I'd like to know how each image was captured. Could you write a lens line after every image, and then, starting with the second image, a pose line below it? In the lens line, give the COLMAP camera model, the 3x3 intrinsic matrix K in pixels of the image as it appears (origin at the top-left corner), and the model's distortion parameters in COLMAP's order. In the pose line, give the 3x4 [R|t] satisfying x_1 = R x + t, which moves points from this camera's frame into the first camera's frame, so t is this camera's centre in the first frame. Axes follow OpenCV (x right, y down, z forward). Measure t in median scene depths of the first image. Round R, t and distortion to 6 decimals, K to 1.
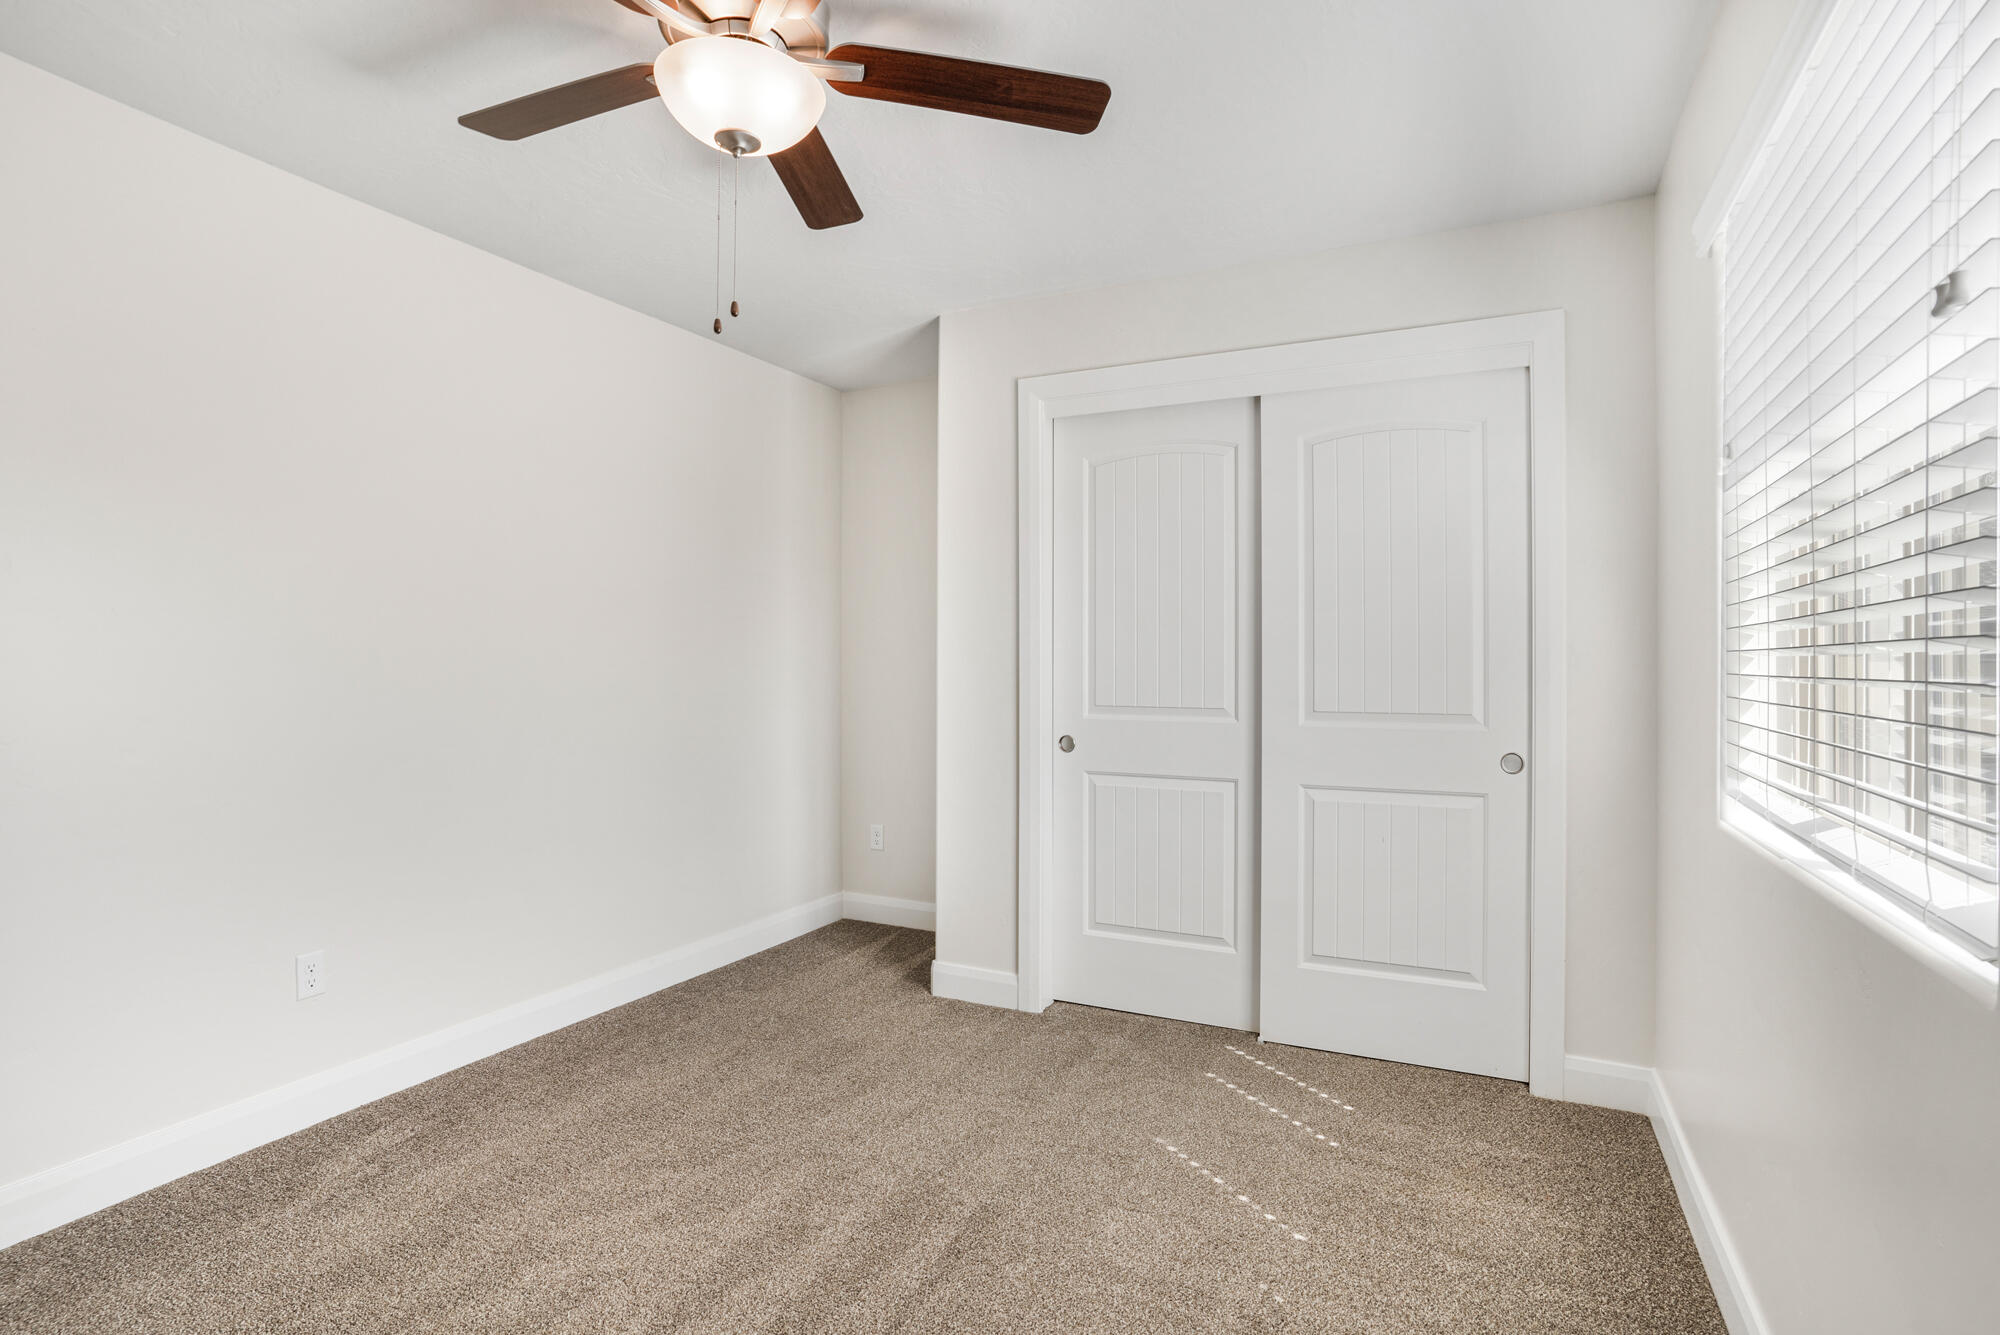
lens RADIAL K [[1001.0, 0, 1000.4], [0, 1001.0, 662.5], [0, 0, 1]] dist [-0.090984, 0.040681]
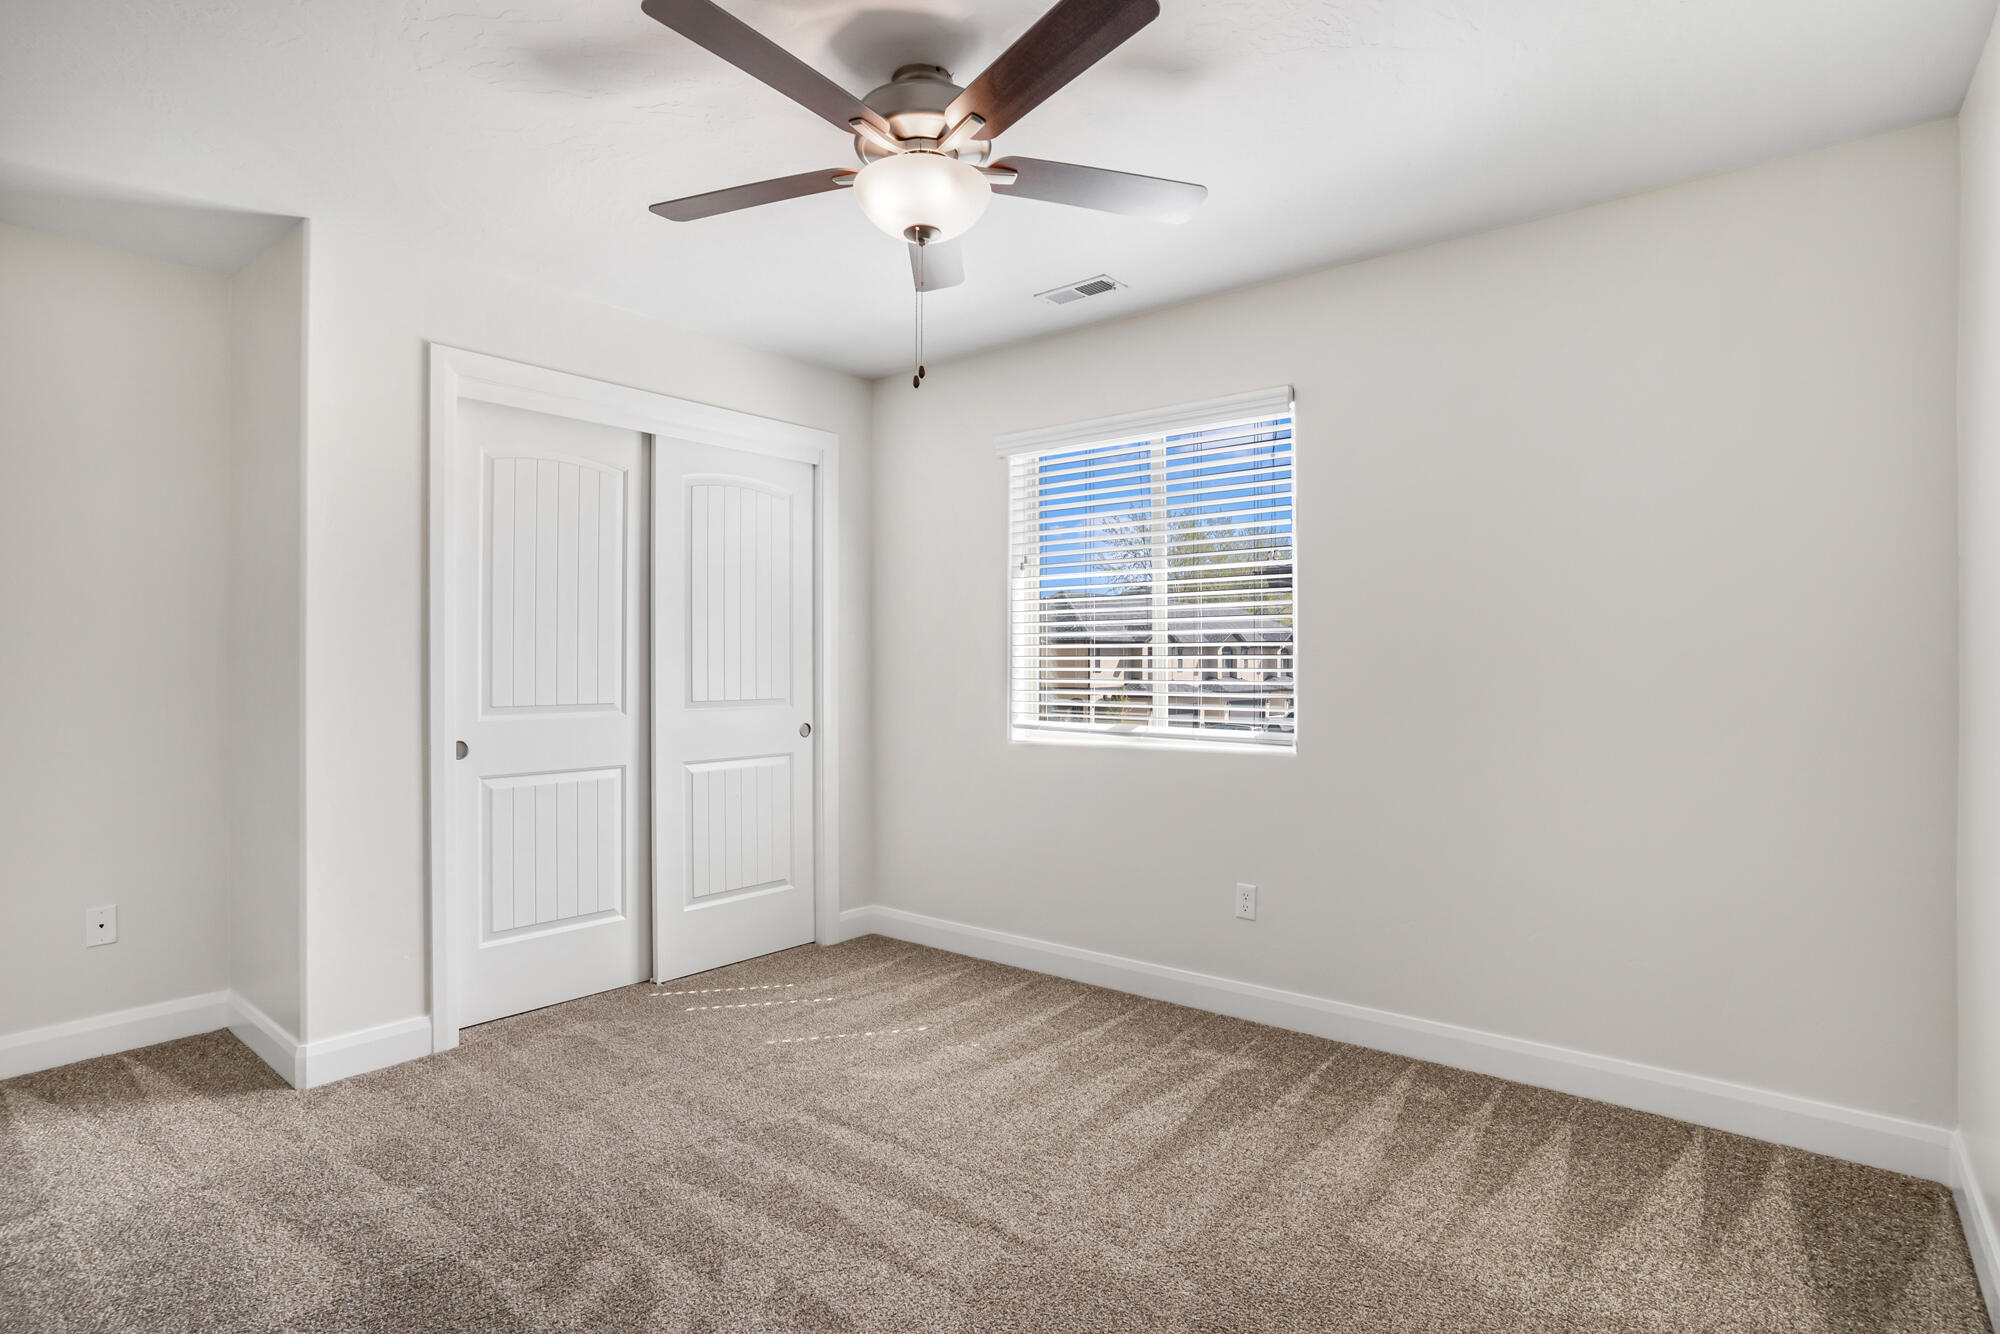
lens RADIAL K [[1006.6, 0, 989.2], [0, 1006.6, 675.8], [0, 0, 1]] dist [-0.086045, 0.040995]
pose [[0.204255, -0.011365, 0.978852, -0.785375], [-0.000308, 0.999932, 0.011674, 0.001562], [-0.978918, -0.002686, 0.204238, 0.357449]]
